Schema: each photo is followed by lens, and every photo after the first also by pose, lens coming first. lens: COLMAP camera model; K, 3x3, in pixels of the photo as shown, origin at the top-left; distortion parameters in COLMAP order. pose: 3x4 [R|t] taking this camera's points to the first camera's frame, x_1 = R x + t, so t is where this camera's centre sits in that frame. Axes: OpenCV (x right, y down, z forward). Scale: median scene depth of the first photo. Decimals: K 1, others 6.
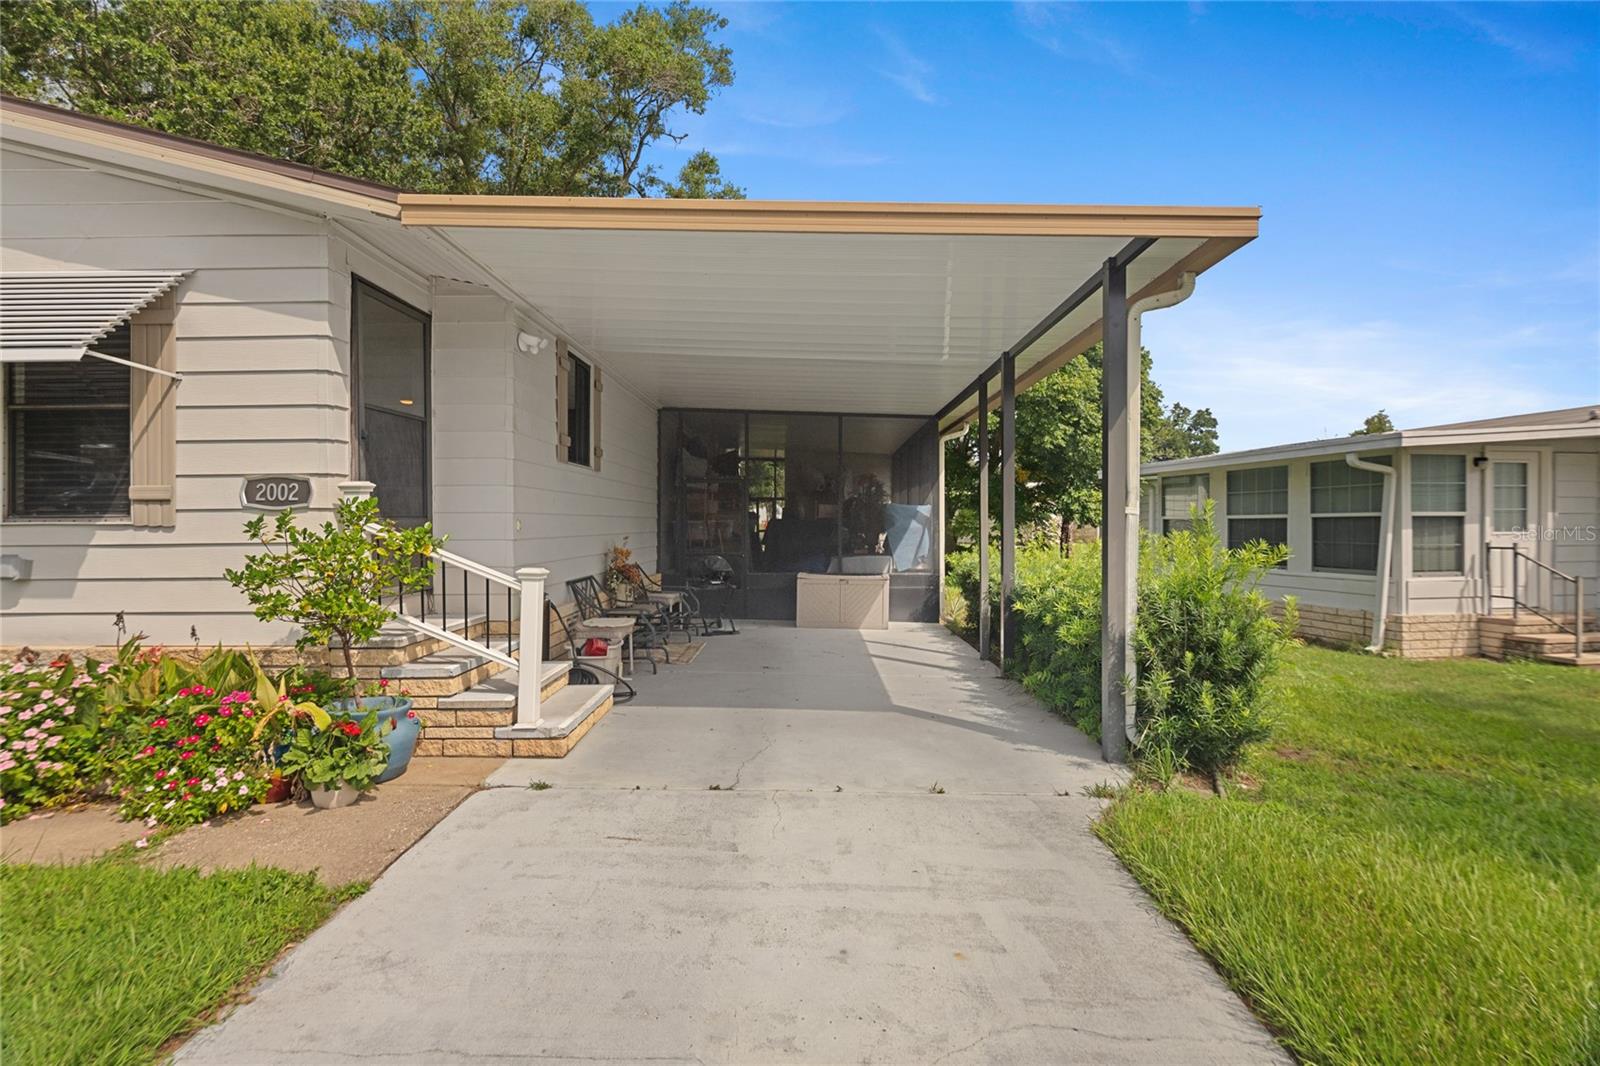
lens RADIAL K [[738.6, 0, 771.2], [0, 738.6, 526.7], [0, 0, 1]] dist [0.009250, -0.004839]
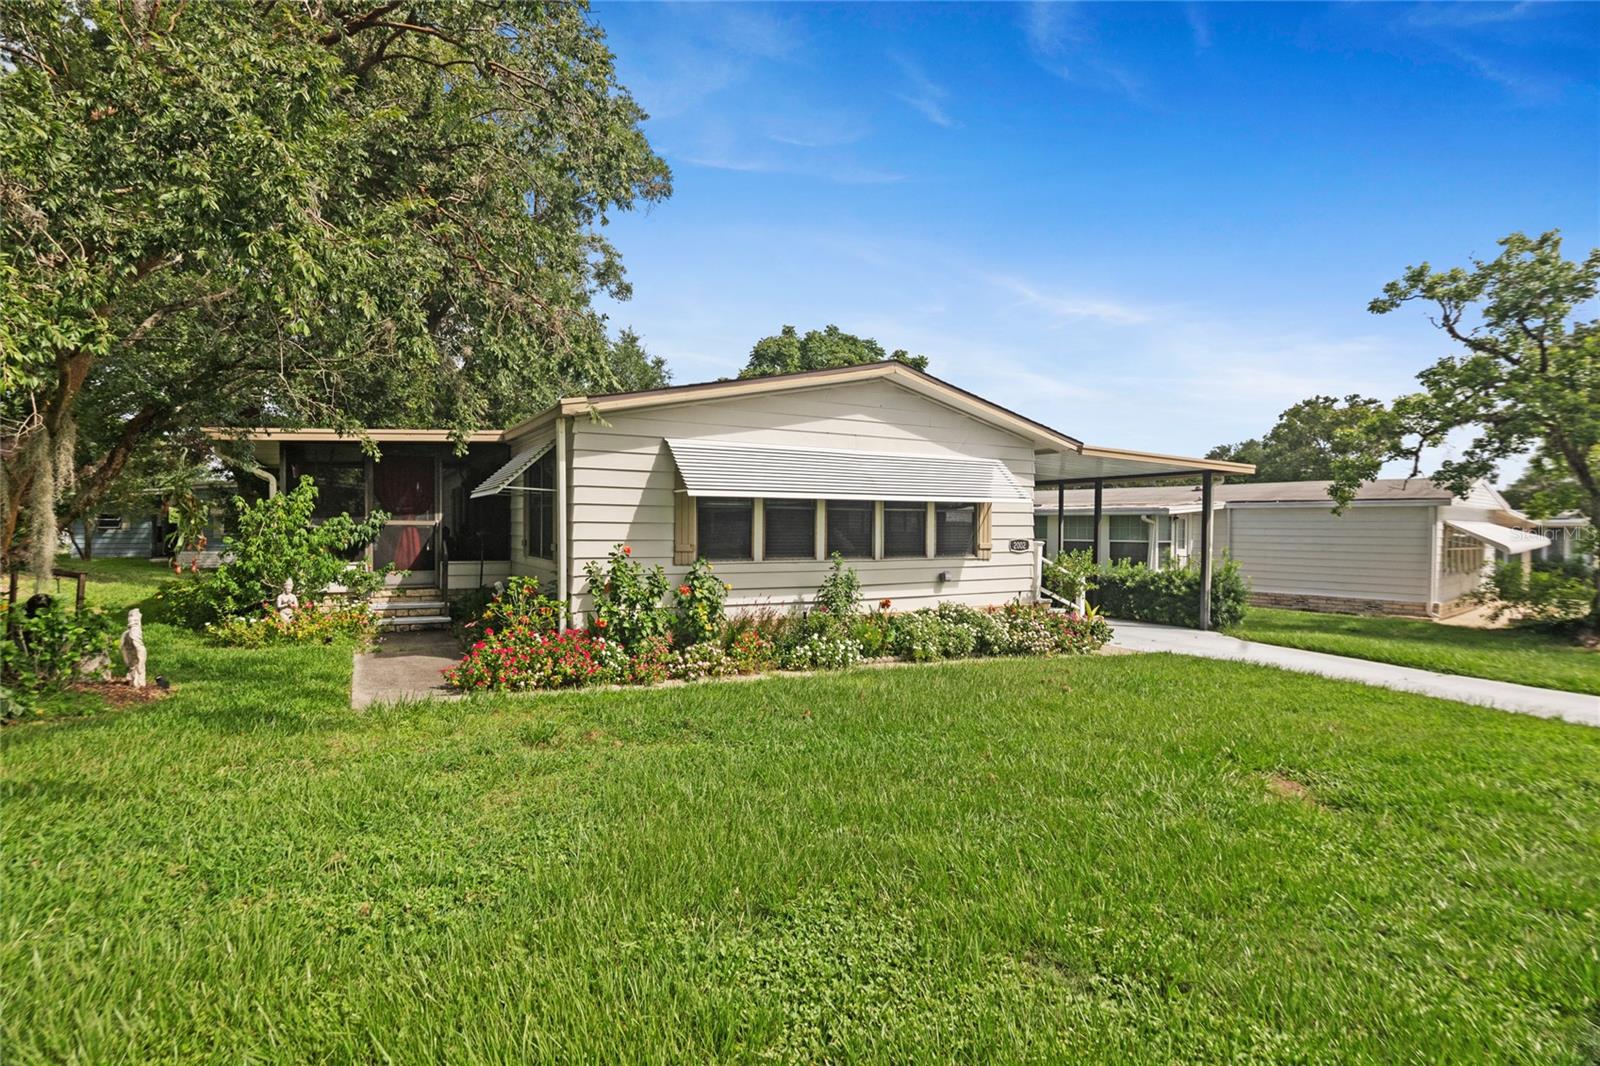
lens RADIAL K [[738.6, 0, 798.1], [0, 738.6, 531.5], [0, 0, 1]] dist [0.009250, -0.004839]
pose [[0.854804, 0.006072, 0.518915, -2.564529], [-0.011682, 0.999903, 0.007543, -0.101690], [-0.518819, -0.012510, 0.854793, -0.815610]]
